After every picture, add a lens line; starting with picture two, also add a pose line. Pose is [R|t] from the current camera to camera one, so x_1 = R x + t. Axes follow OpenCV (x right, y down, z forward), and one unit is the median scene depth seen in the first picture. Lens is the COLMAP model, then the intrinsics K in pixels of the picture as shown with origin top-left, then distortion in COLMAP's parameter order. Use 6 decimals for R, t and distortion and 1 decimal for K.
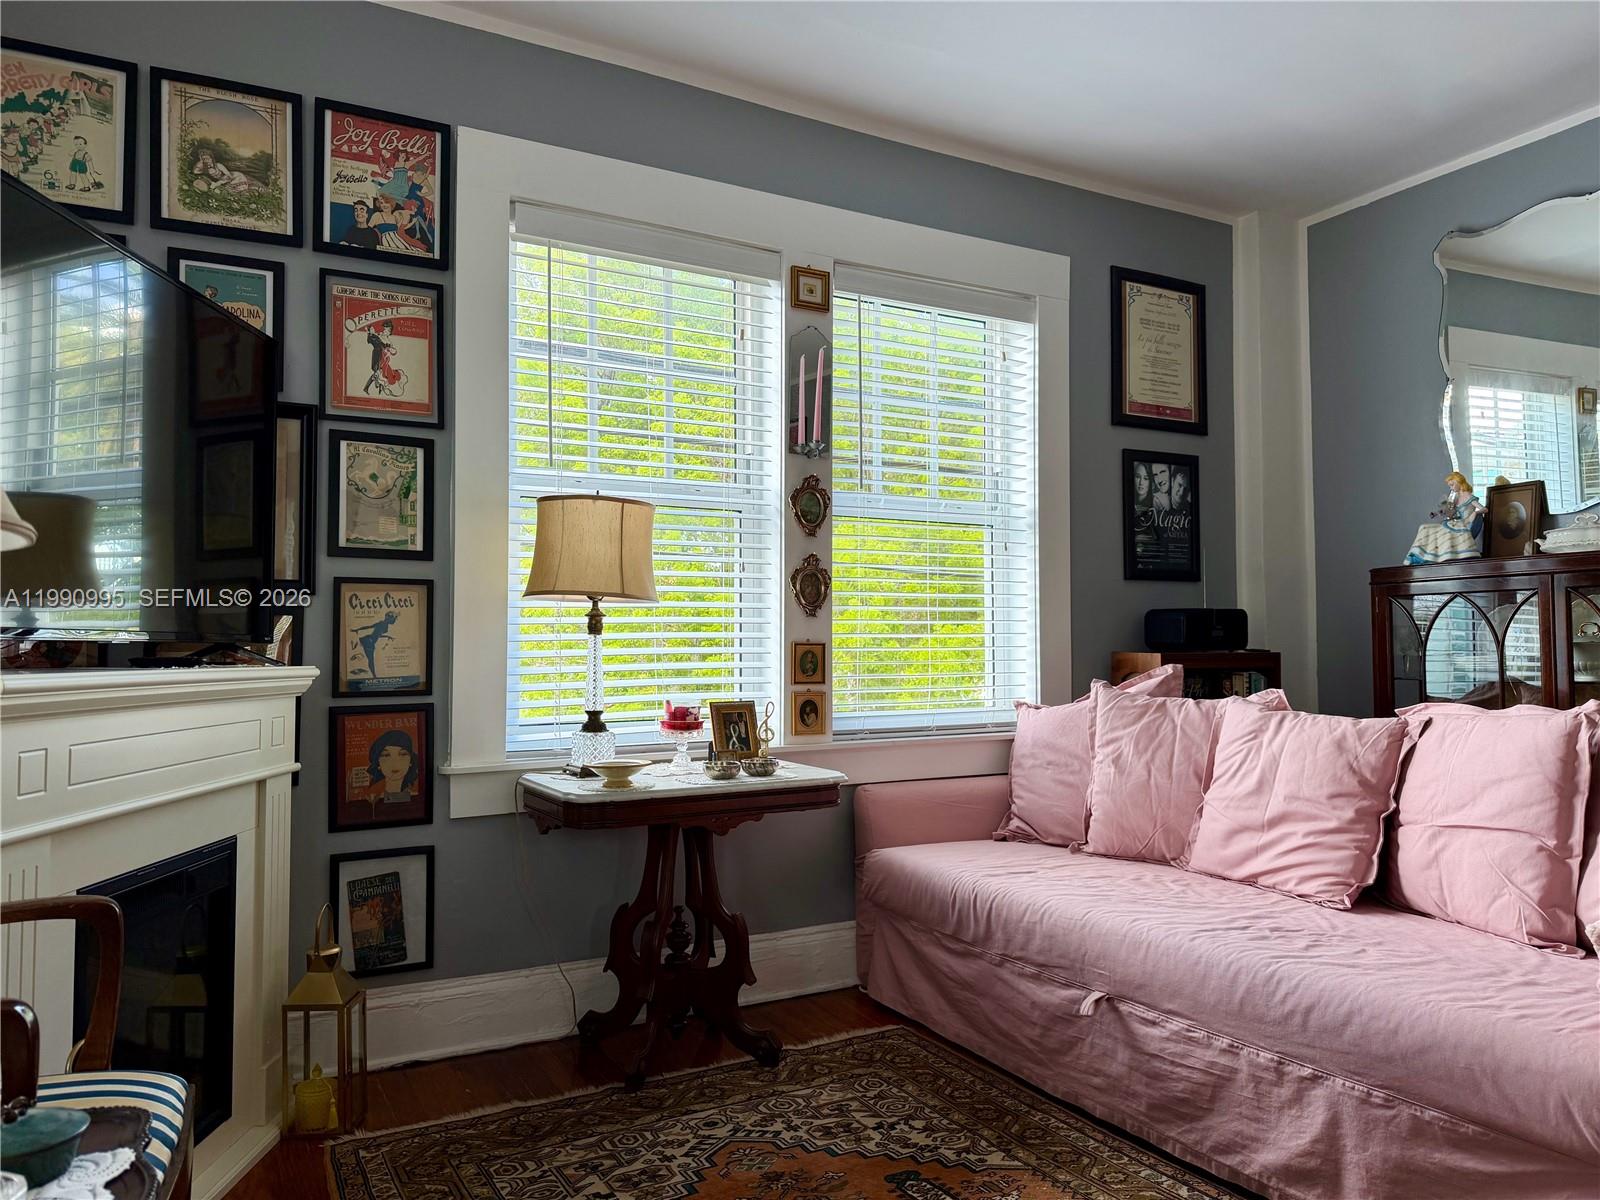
lens RADIAL K [[1124.6, 0, 833.5], [0, 1124.6, 593.6], [0, 0, 1]] dist [0.099008, -0.118582]
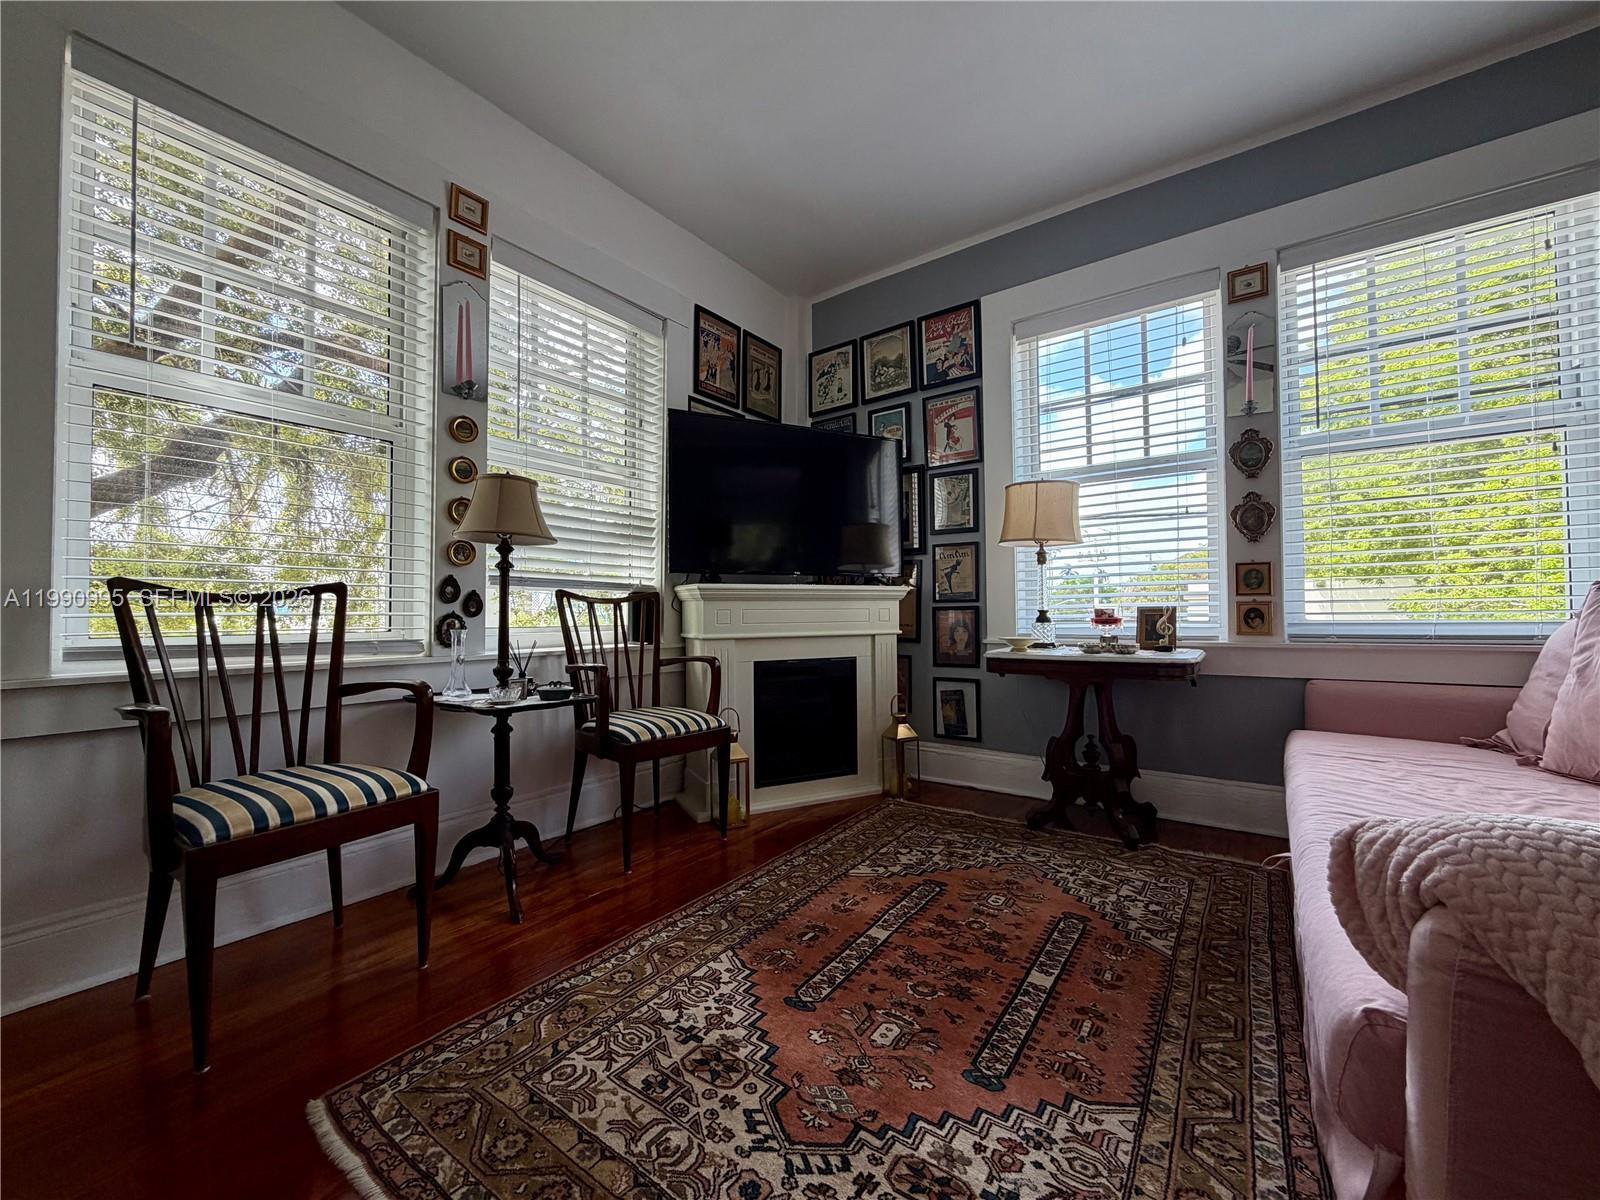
lens RADIAL K [[632.5, 0, 781.7], [0, 632.5, 596.2], [0, 0, 1]] dist [0.003015, 0.000747]
pose [[0.419517, -0.021868, -0.907484, 0.493258], [0.055485, 0.998458, 0.001590, 0.061878], [0.906050, -0.051018, 0.420084, 0.263430]]
